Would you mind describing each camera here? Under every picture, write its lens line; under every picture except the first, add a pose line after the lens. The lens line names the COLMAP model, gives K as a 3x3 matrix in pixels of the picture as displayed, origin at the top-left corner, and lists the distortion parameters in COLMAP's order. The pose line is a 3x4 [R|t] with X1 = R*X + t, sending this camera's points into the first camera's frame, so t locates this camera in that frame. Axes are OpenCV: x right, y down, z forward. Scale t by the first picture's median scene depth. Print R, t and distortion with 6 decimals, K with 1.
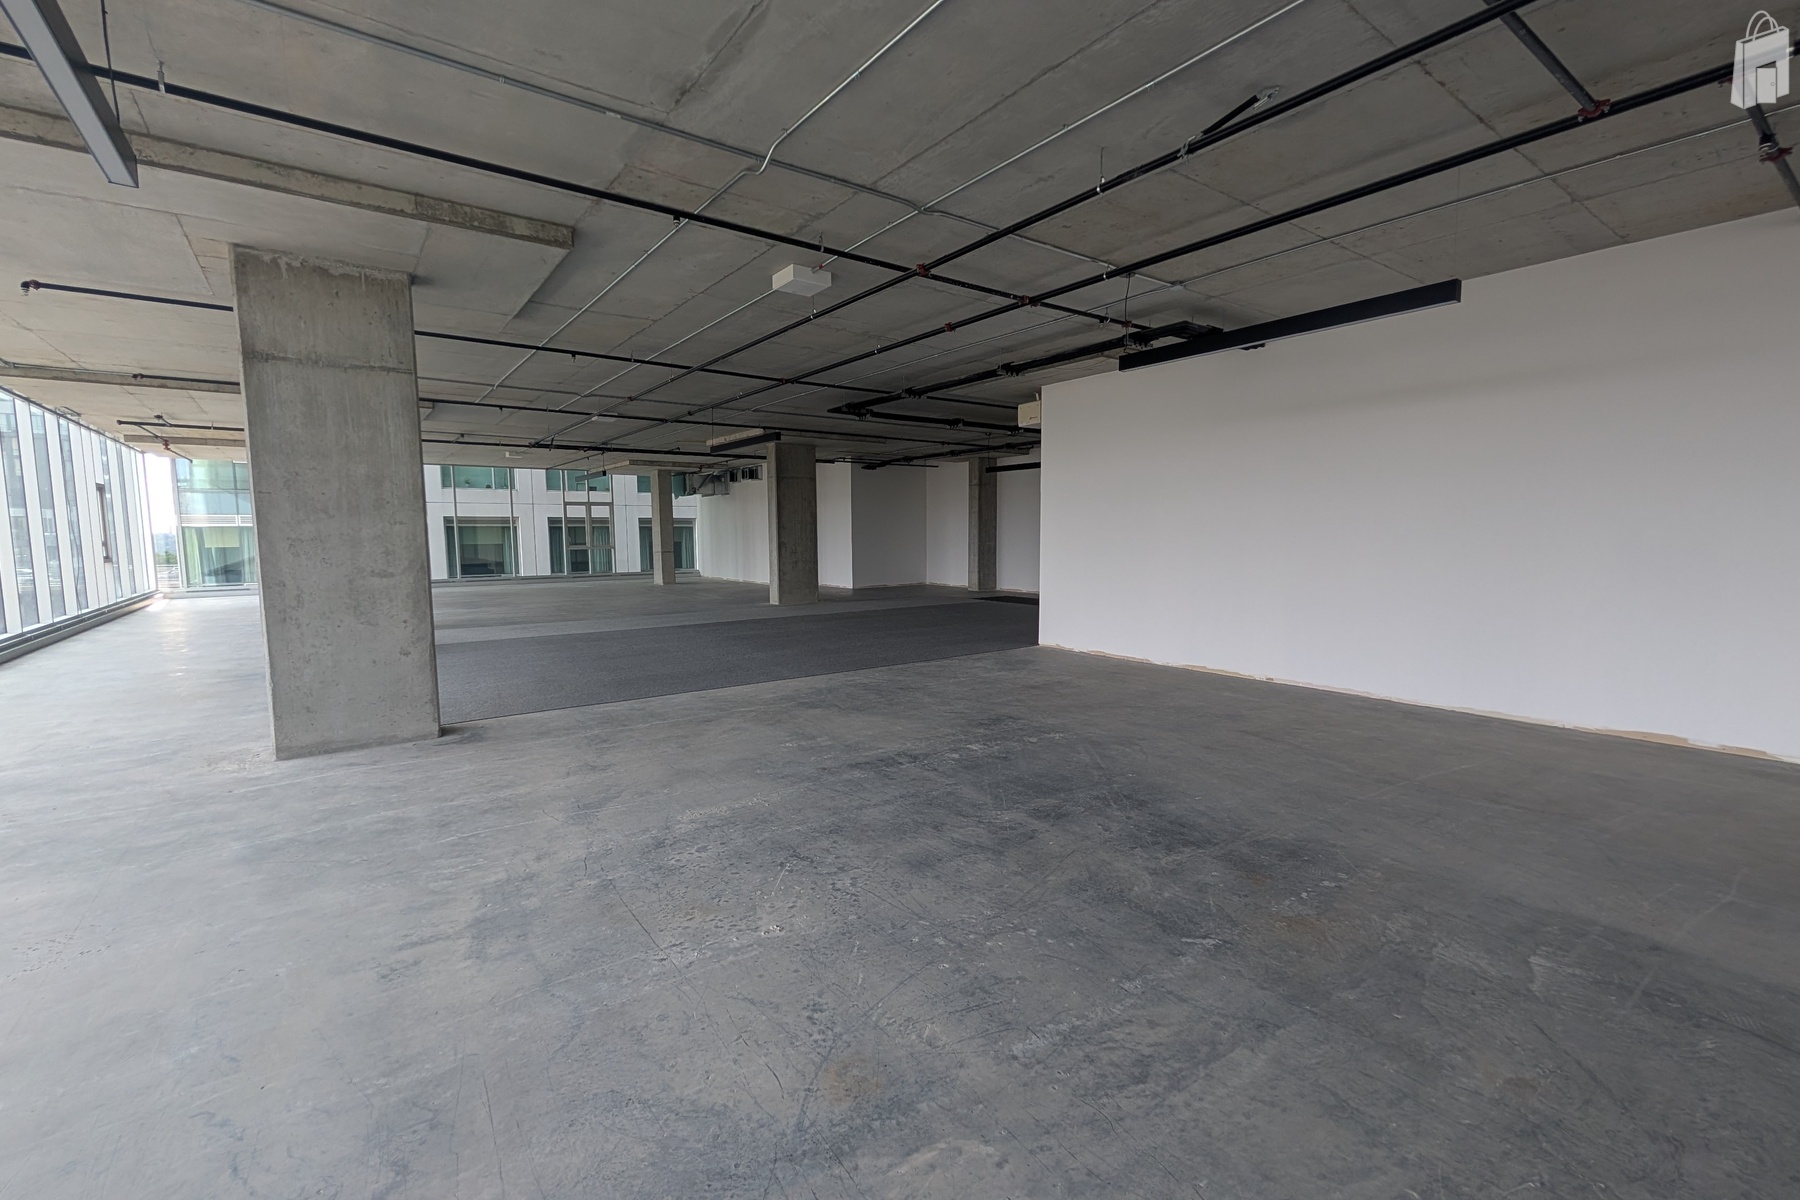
lens RADIAL K [[772.5, 0, 898.7], [0, 772.5, 592.8], [0, 0, 1]] dist [0.001566, -0.000429]
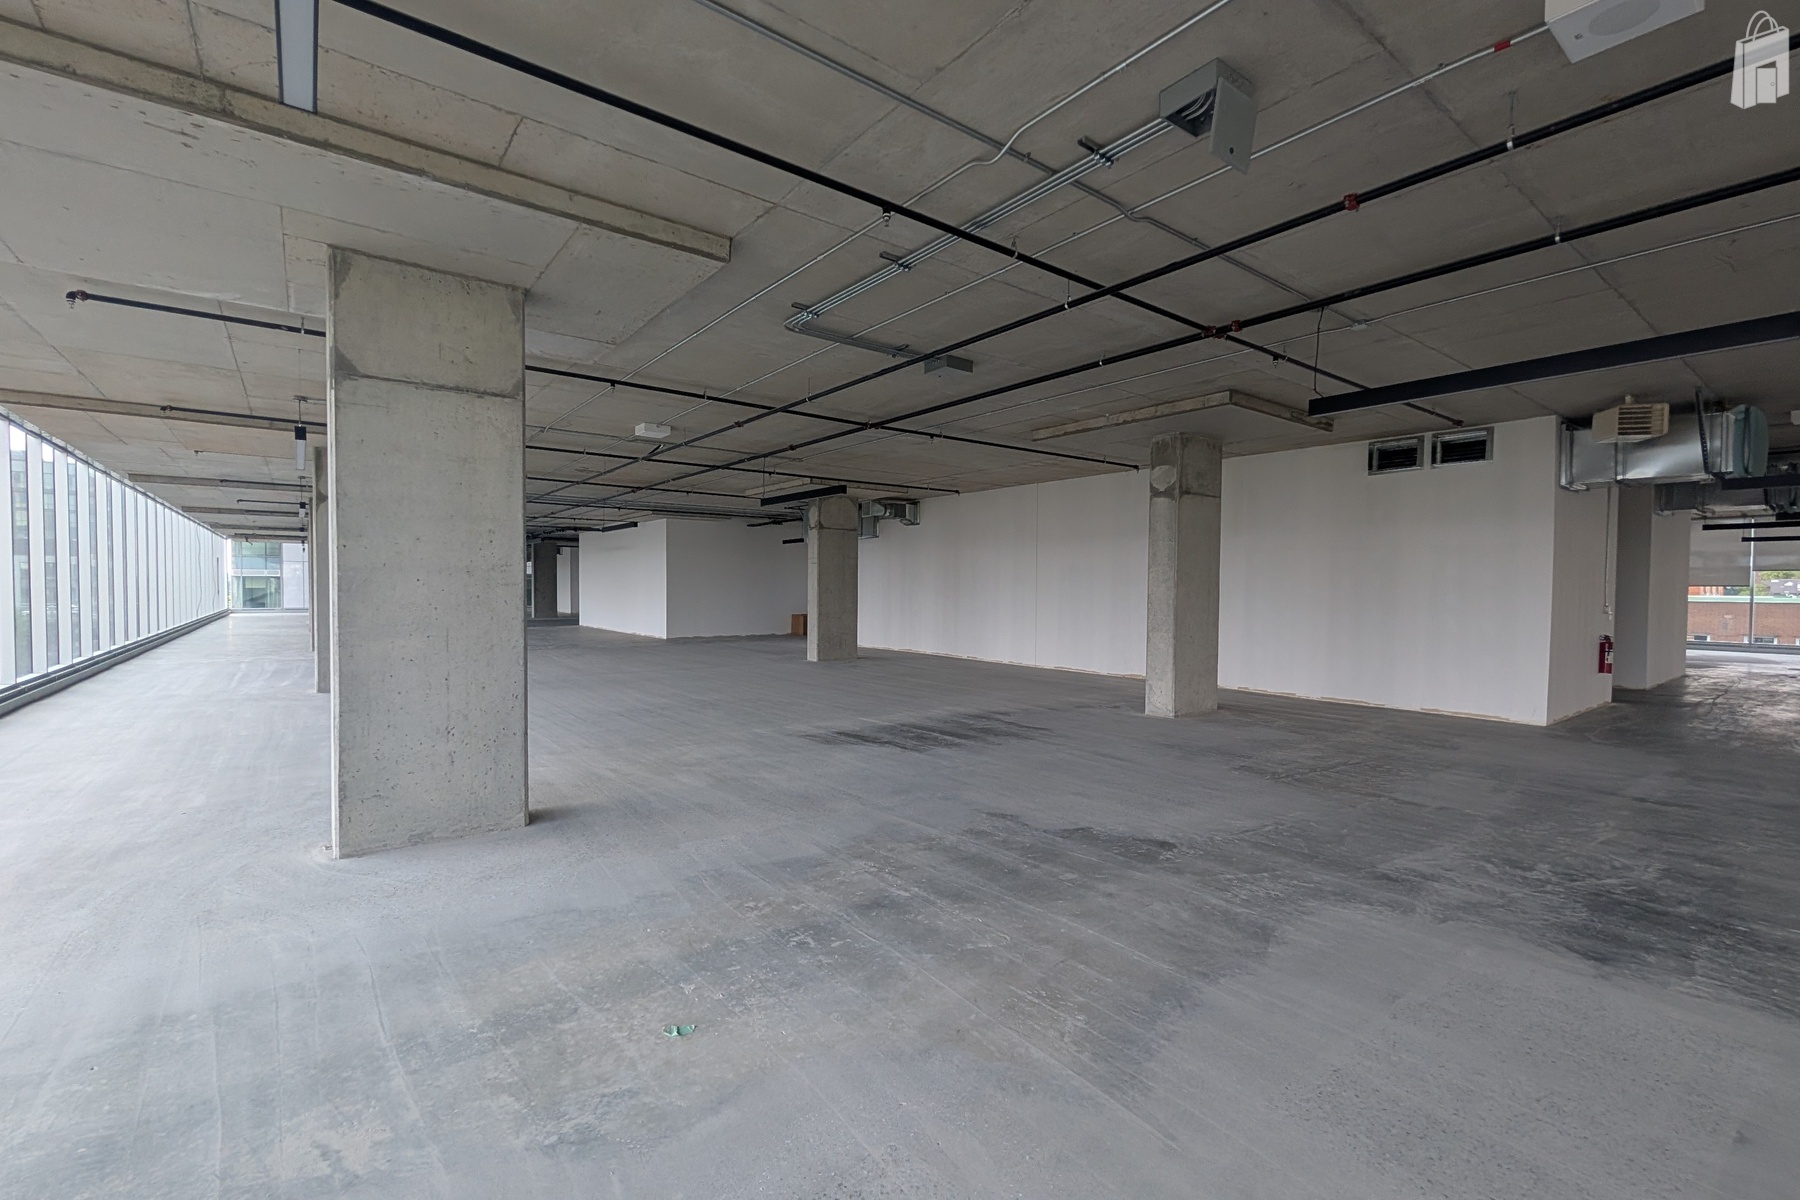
lens RADIAL K [[772.5, 0, 905.3], [0, 772.5, 589.2], [0, 0, 1]] dist [0.001566, -0.000429]
pose [[0.999806, 0.013944, 0.013917, -0.193452], [-0.012913, 0.997350, -0.071595, -0.014180], [-0.014878, 0.071402, 0.997337, 0.135878]]
